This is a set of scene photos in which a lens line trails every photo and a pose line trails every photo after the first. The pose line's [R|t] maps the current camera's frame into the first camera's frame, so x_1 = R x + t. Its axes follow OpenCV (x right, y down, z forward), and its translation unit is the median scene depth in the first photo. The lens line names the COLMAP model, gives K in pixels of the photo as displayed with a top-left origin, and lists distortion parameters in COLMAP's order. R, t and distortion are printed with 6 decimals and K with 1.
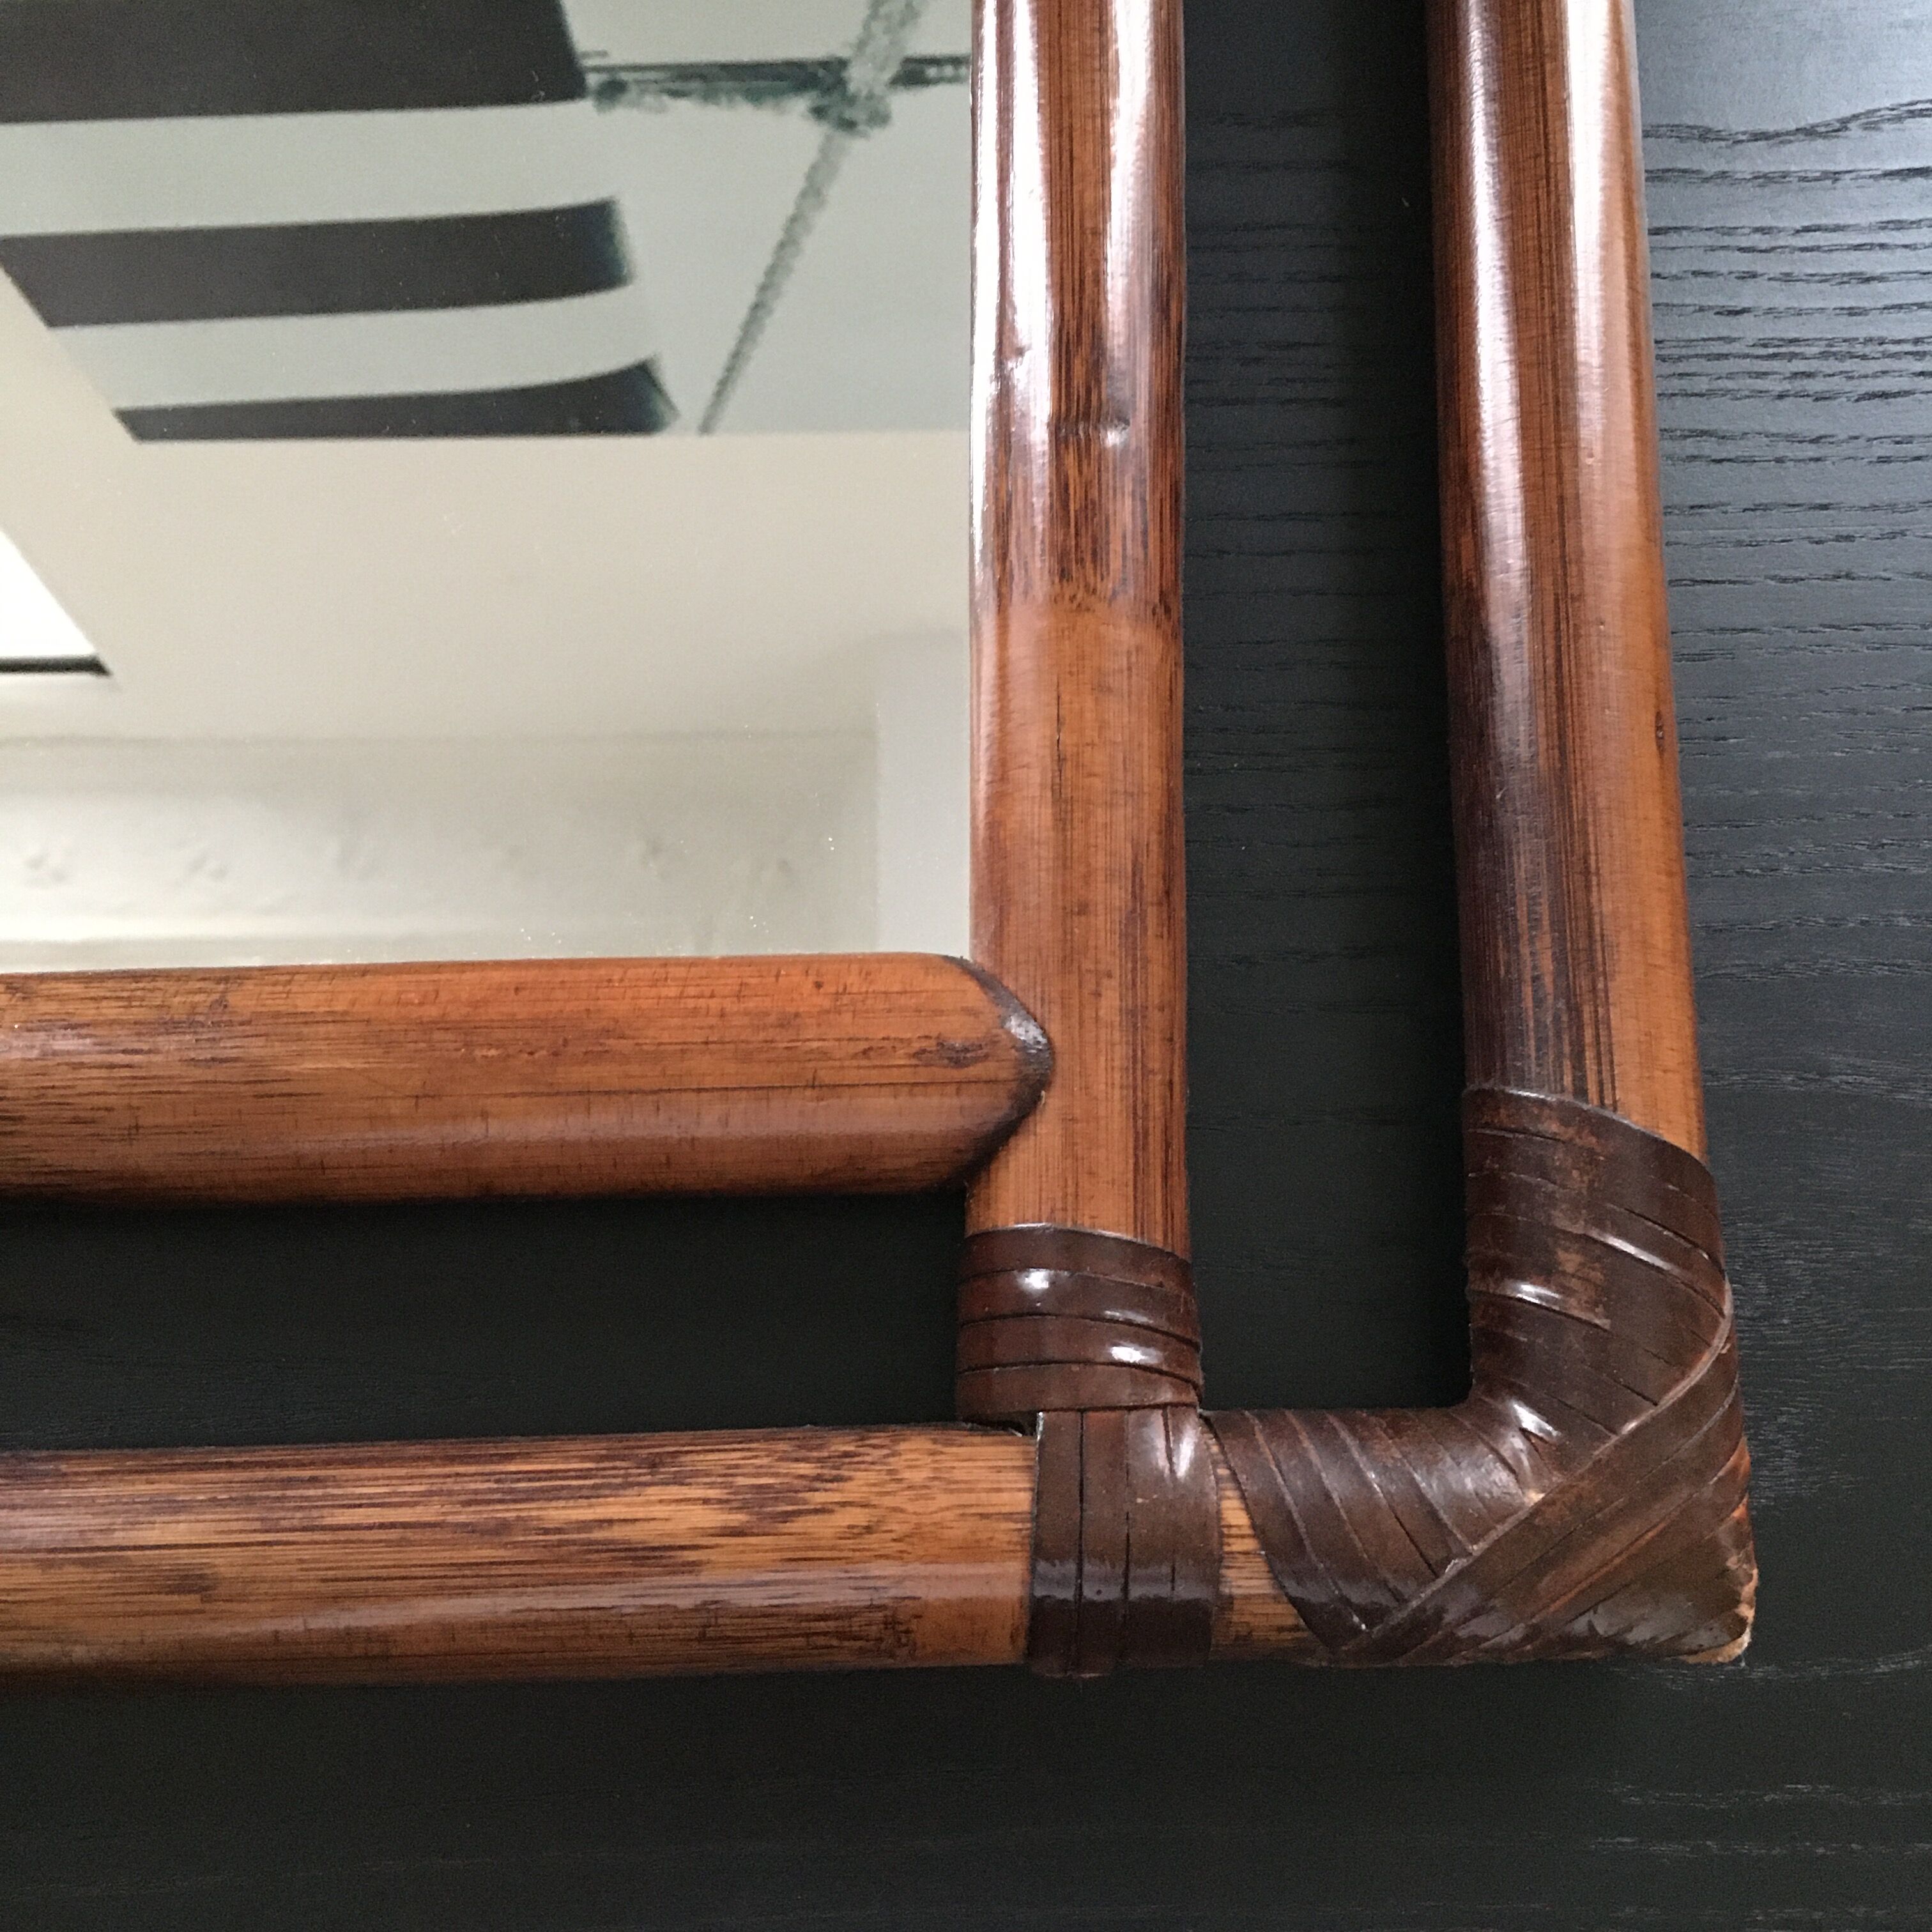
lens RADIAL K [[2154.3, 0, 966.0], [0, 2154.3, 966.0], [0, 0, 1]] dist [0.039874, -0.020379]
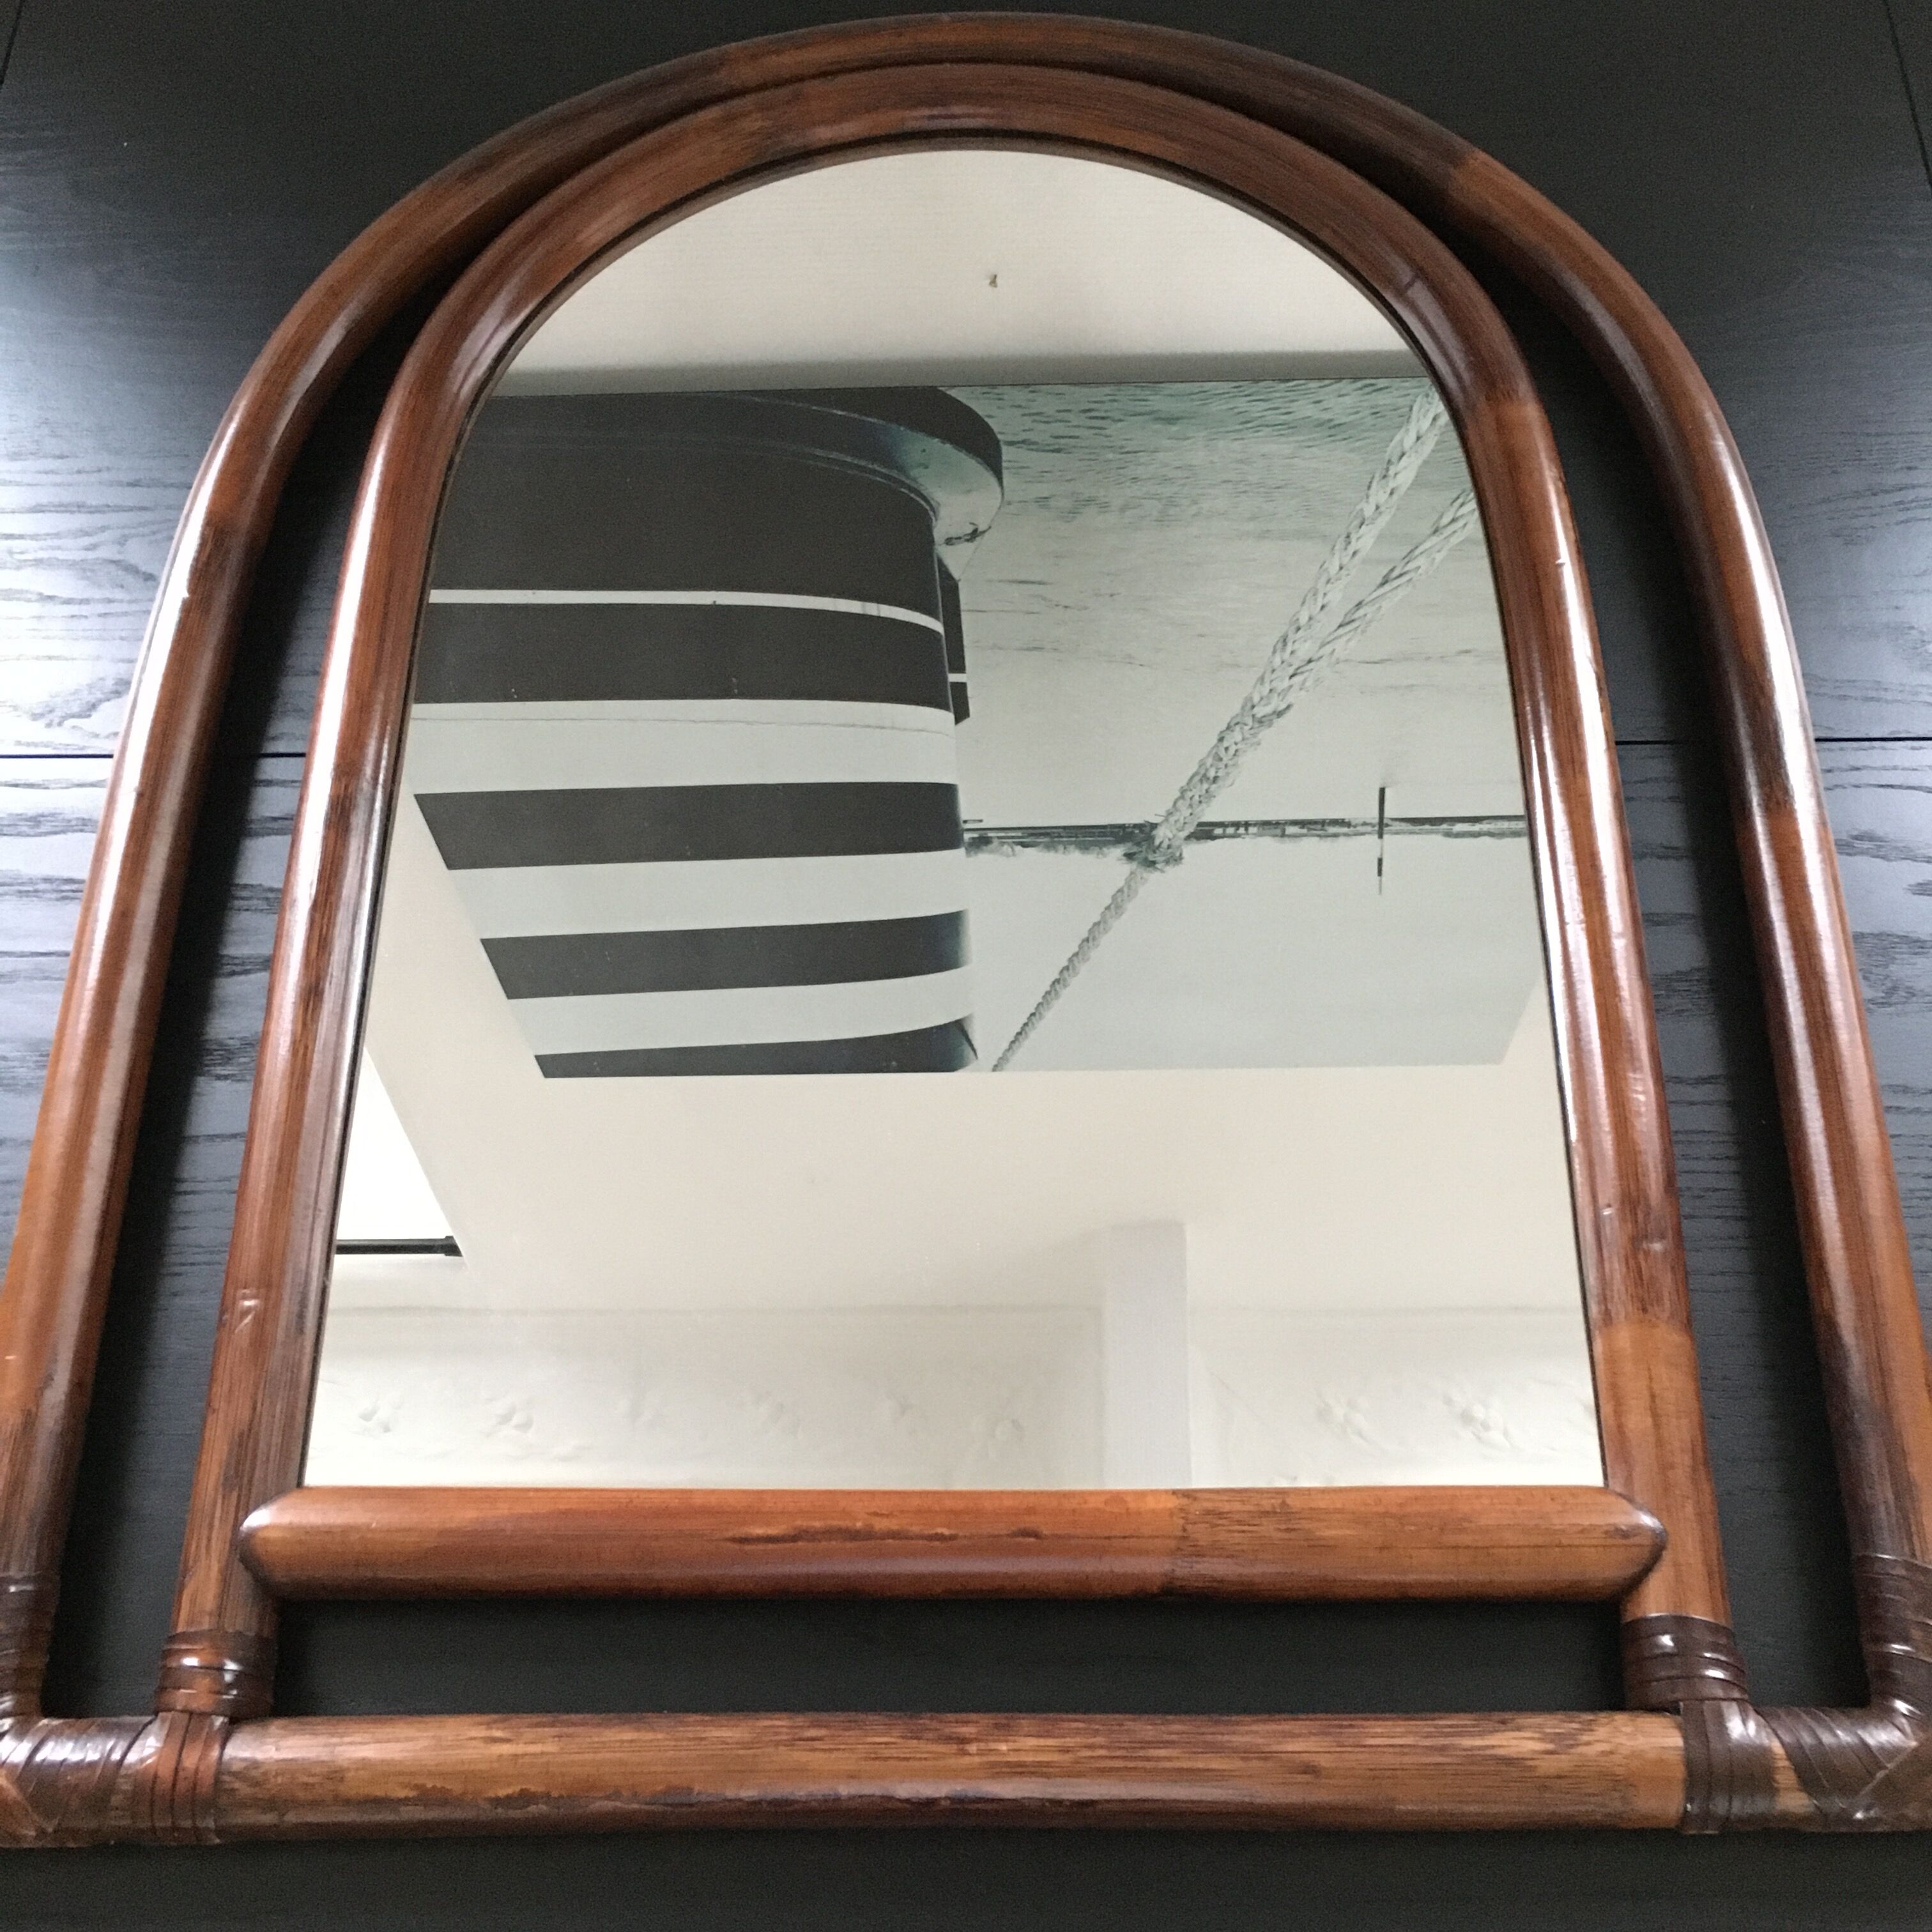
lens RADIAL K [[2154.3, 0, 966.0], [0, 2154.3, 966.0], [0, 0, 1]] dist [0.039874, -0.020379]
pose [[0.999639, 0.005350, -0.026316, -0.620946], [-0.011773, 0.968066, -0.250420, 0.042737], [0.024136, 0.250639, 0.967780, -1.309671]]
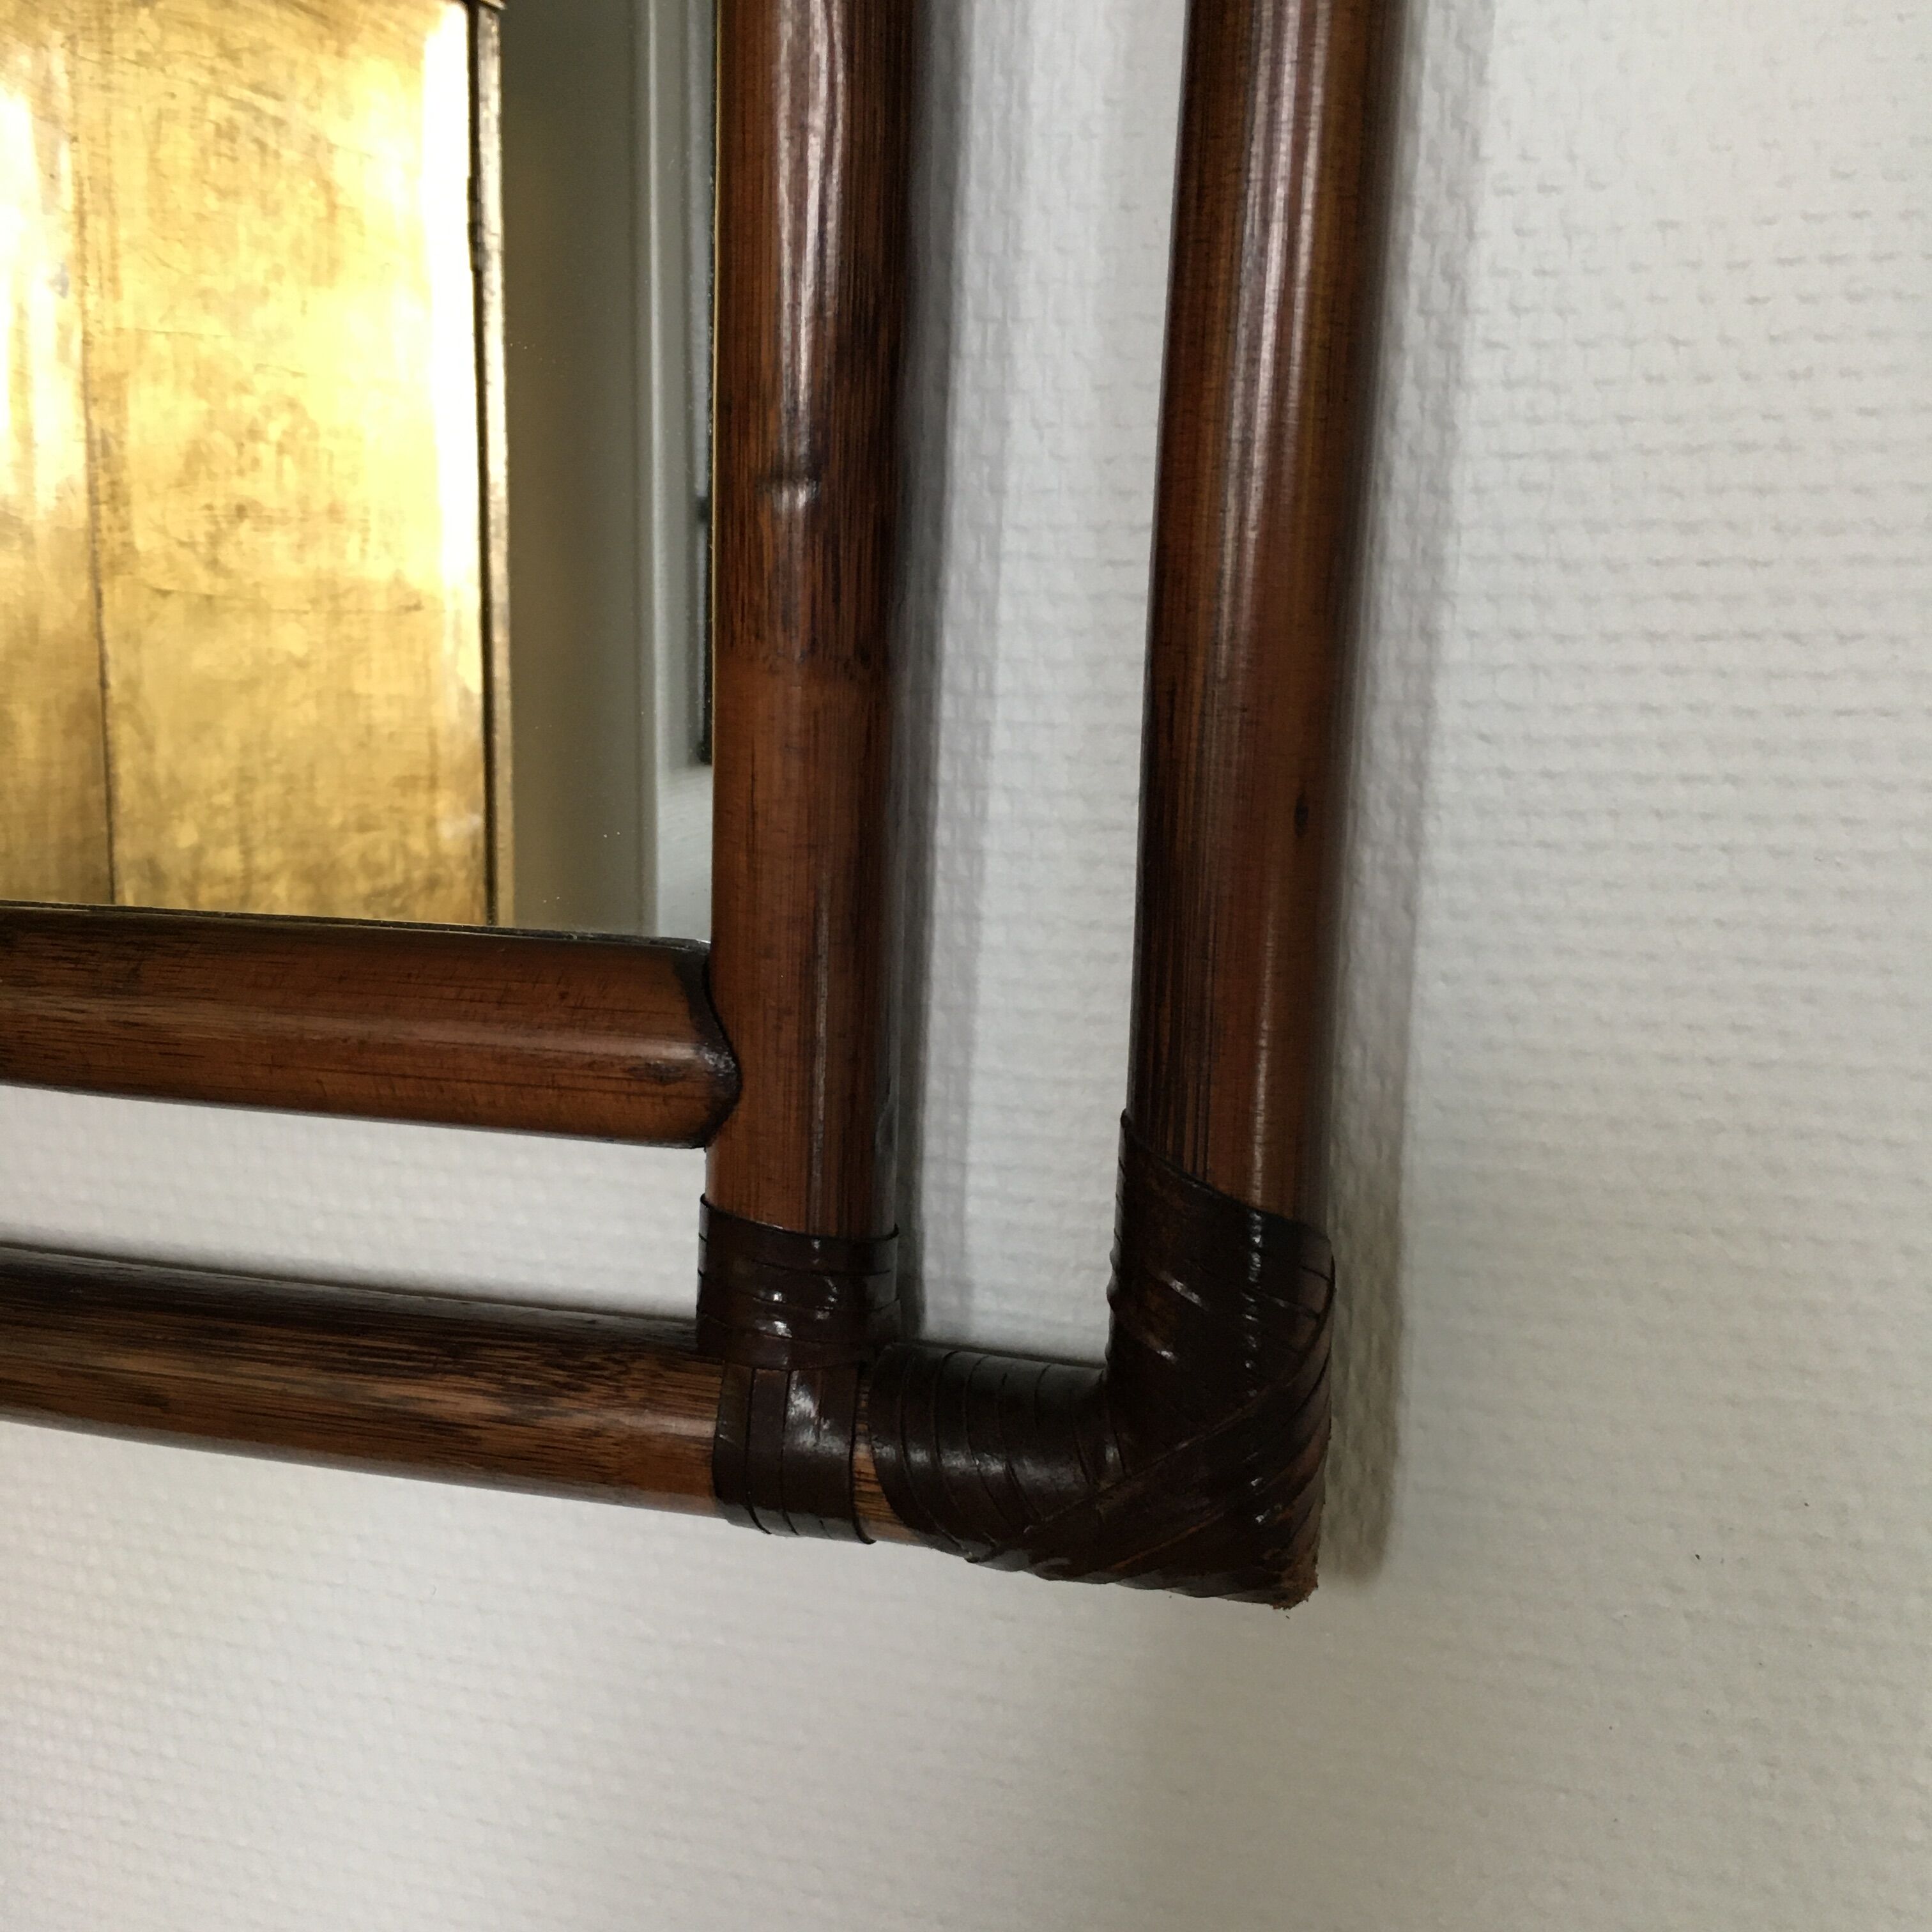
lens RADIAL K [[2154.3, 0, 966.0], [0, 2154.3, 966.0], [0, 0, 1]] dist [0.039874, -0.020379]
pose [[0.954639, 0.078039, -0.287357, 0.486188], [0.032608, 0.931844, 0.361392, -0.431548], [0.295975, -0.354369, 0.887030, 0.024850]]
